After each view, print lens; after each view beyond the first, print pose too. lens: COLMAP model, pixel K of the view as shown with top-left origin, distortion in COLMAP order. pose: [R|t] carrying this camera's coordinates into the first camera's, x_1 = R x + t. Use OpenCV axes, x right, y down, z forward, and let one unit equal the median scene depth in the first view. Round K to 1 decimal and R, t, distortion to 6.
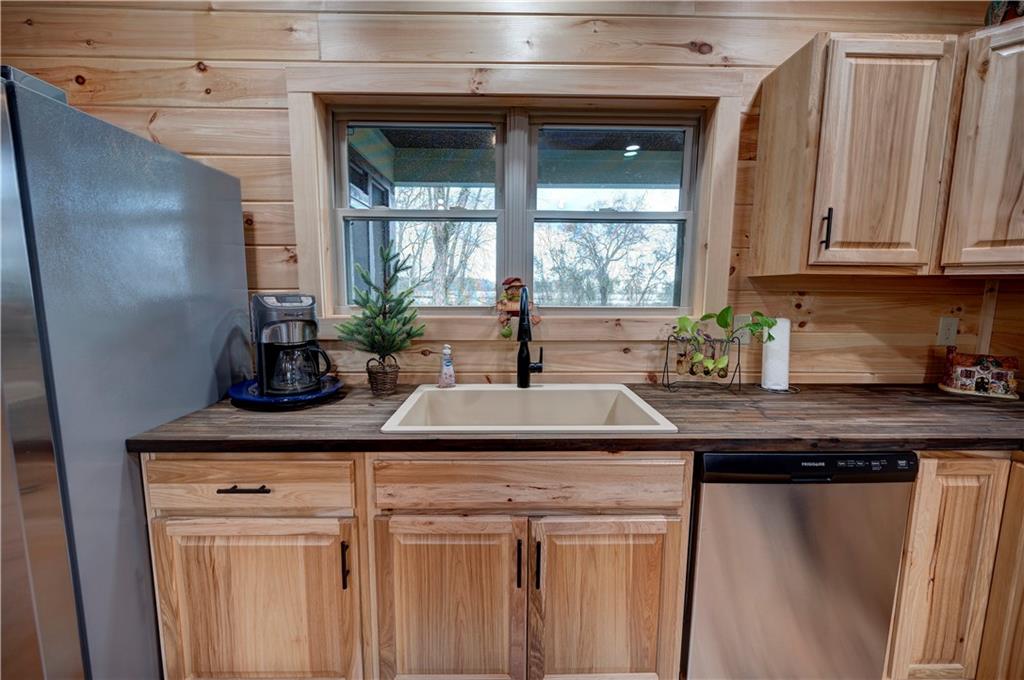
lens RADIAL K [[400.7, 0, 510.8], [0, 400.7, 342.1], [0, 0, 1]] dist [-0.003960, 0.000076]
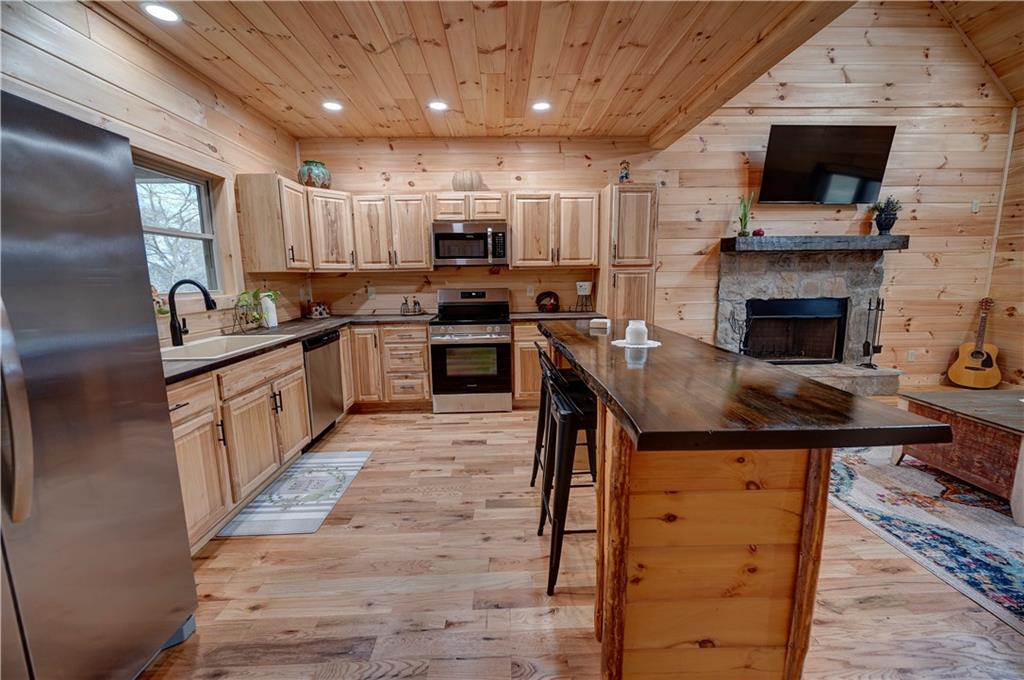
lens RADIAL K [[400.7, 0, 512.5], [0, 400.7, 340.4], [0, 0, 1]] dist [-0.003960, 0.000076]
pose [[-0.012439, -0.166273, 0.986001, -1.491663], [0.137989, 0.976358, 0.166387, 0.015888], [-0.990356, 0.138127, 0.010799, -0.269715]]
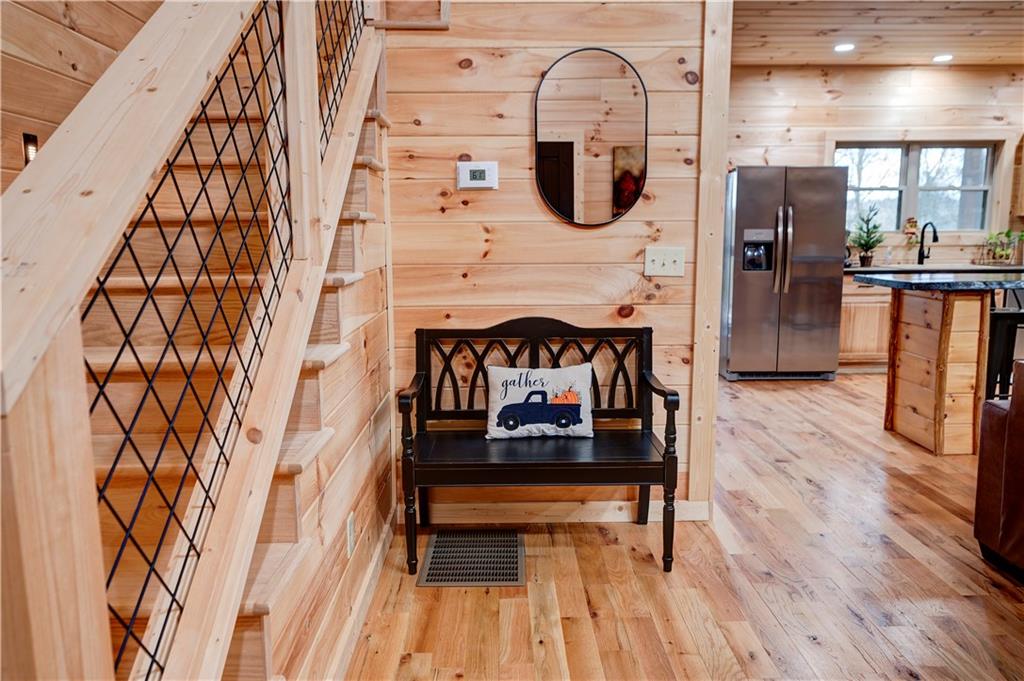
lens RADIAL K [[750.4, 0, 511.9], [0, 750.4, 338.7], [0, 0, 1]] dist [-0.002944, -0.003818]
pose [[0.999937, -0.010475, -0.004019, -2.347180], [0.010553, 0.999746, 0.019934, 0.432067], [0.003809, -0.019975, 0.999793, -3.387748]]
